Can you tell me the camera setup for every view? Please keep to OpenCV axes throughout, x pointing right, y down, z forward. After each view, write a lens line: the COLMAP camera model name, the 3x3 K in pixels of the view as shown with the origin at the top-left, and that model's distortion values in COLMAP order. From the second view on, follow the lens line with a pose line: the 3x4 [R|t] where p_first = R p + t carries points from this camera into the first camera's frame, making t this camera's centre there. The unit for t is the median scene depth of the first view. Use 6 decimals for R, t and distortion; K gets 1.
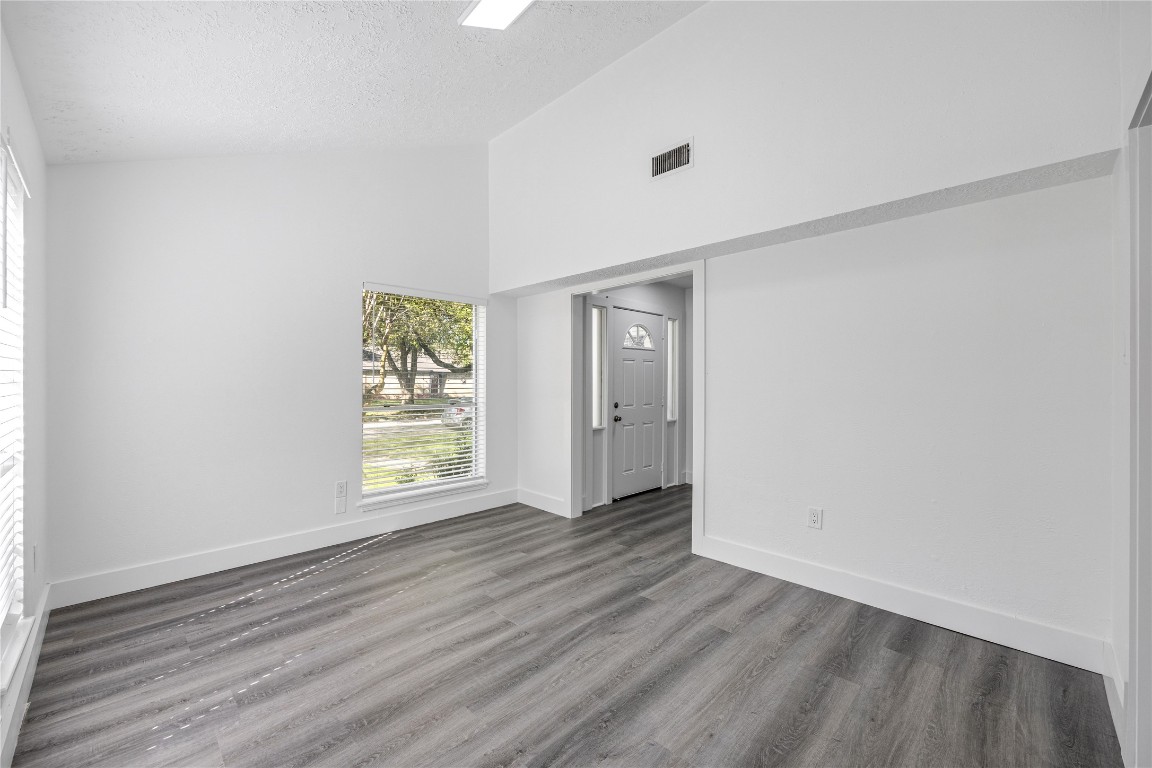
lens RADIAL K [[463.2, 0, 570.1], [0, 463.2, 384.0], [0, 0, 1]] dist [-0.002282, -0.000768]
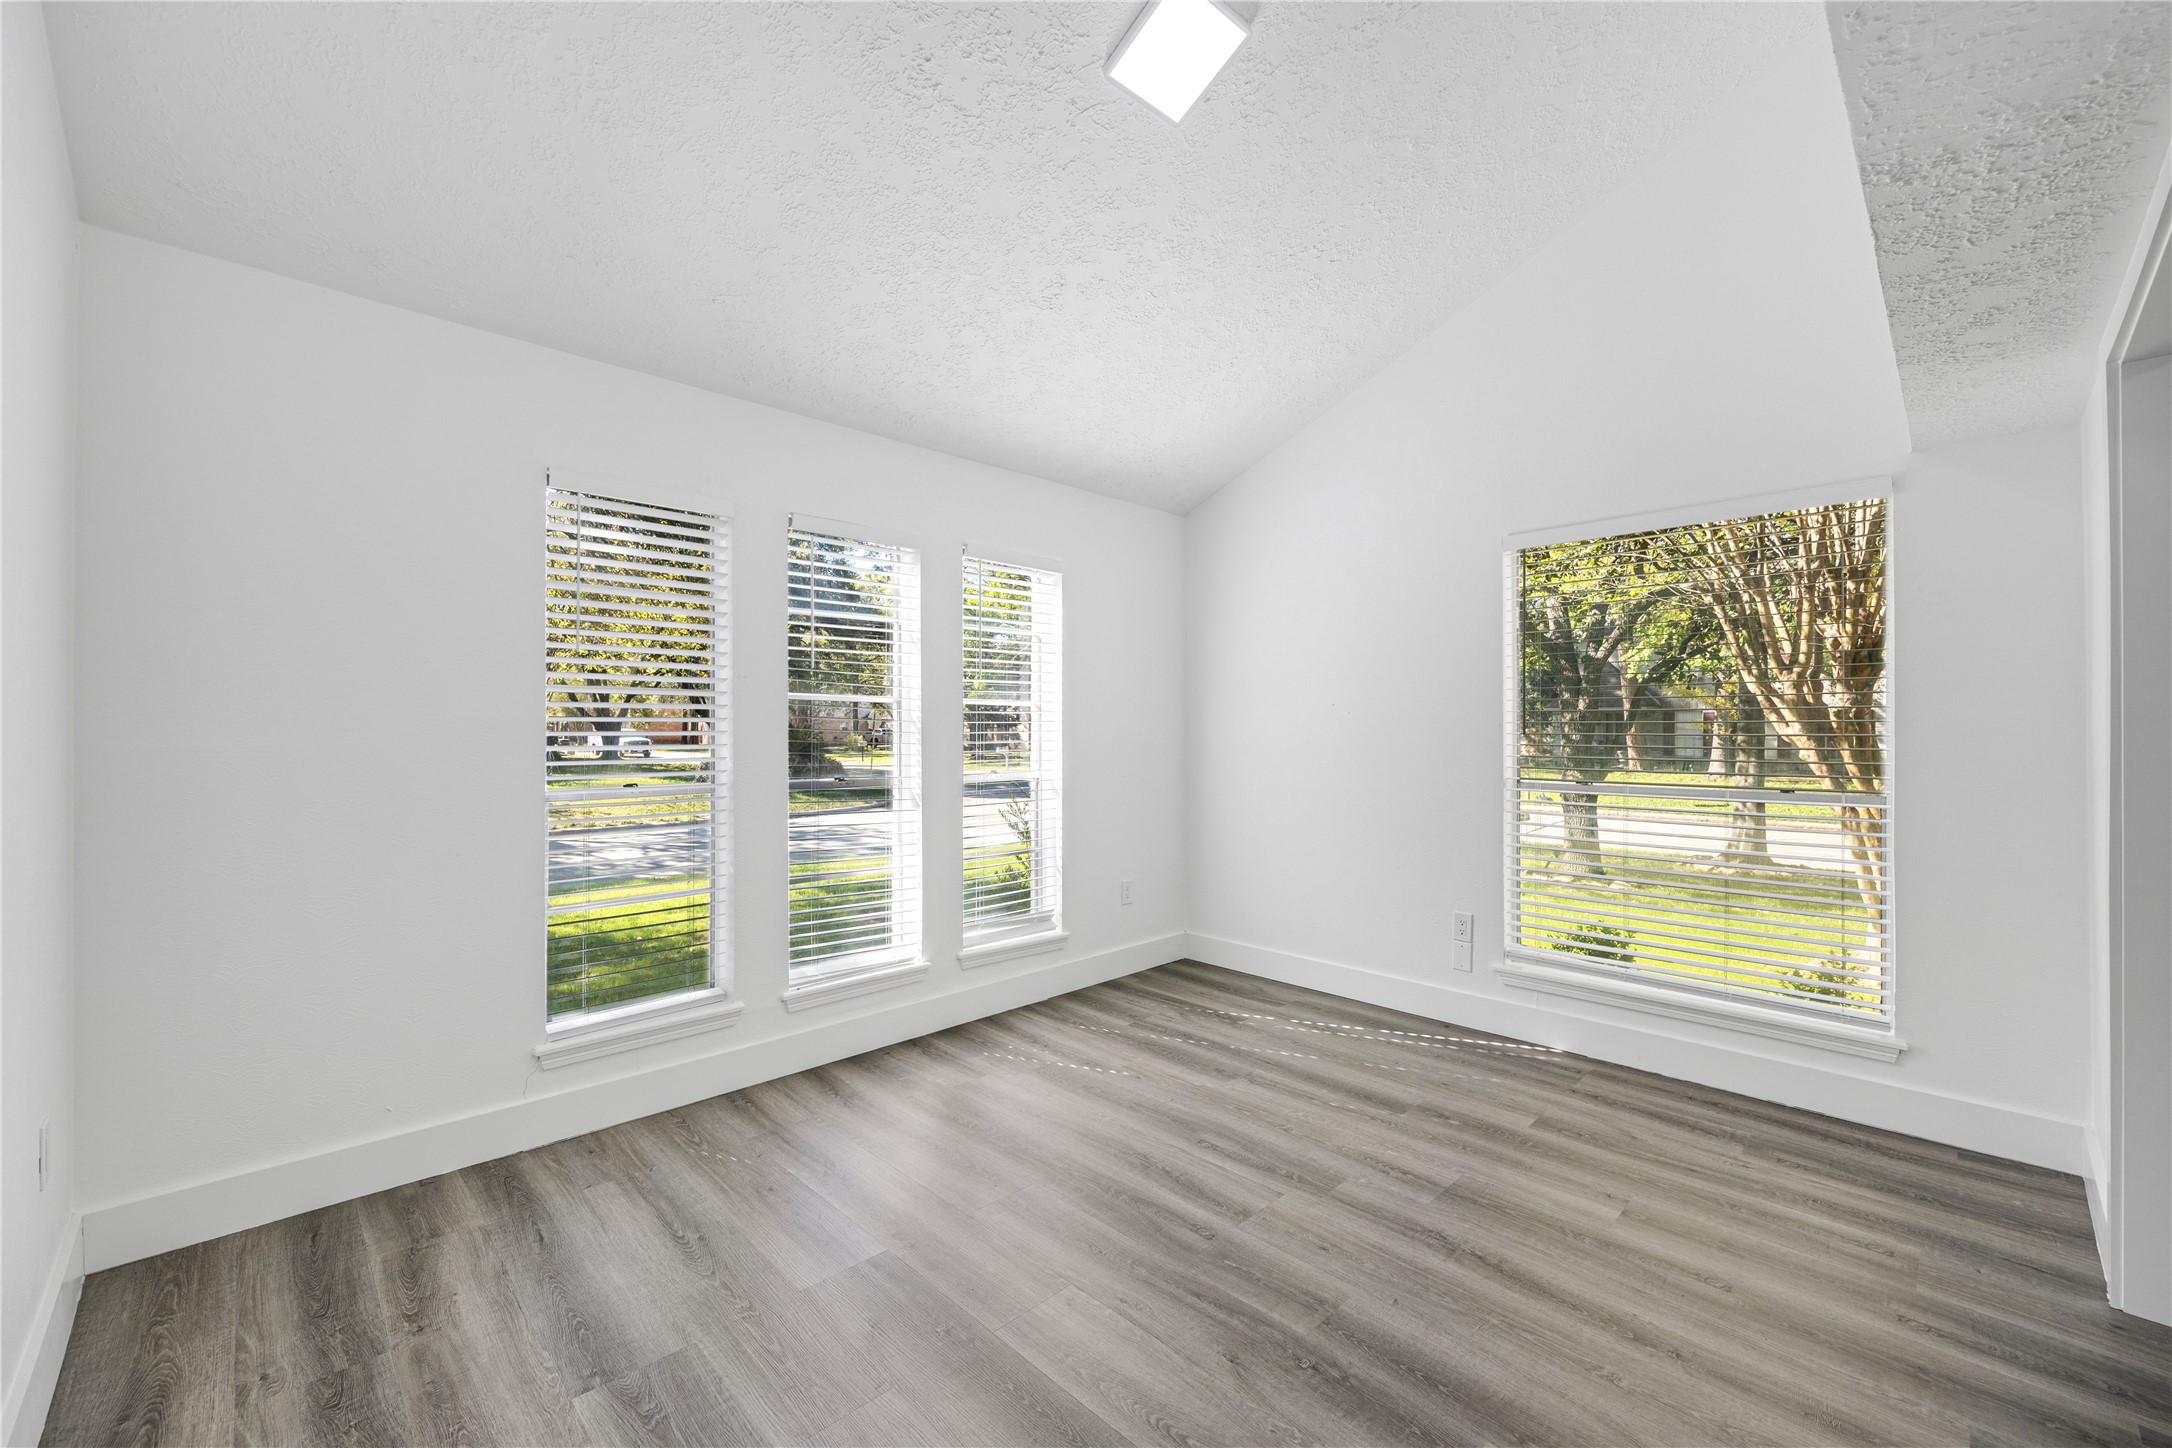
lens RADIAL K [[873.3, 0, 1075.6], [0, 873.3, 725.7], [0, 0, 1]] dist [-0.002282, -0.000768]
pose [[-0.028247, -0.005296, -0.999587, 0.691298], [-0.003718, 0.999980, -0.005193, -0.004527], [0.999594, 0.003570, -0.028266, 0.715758]]
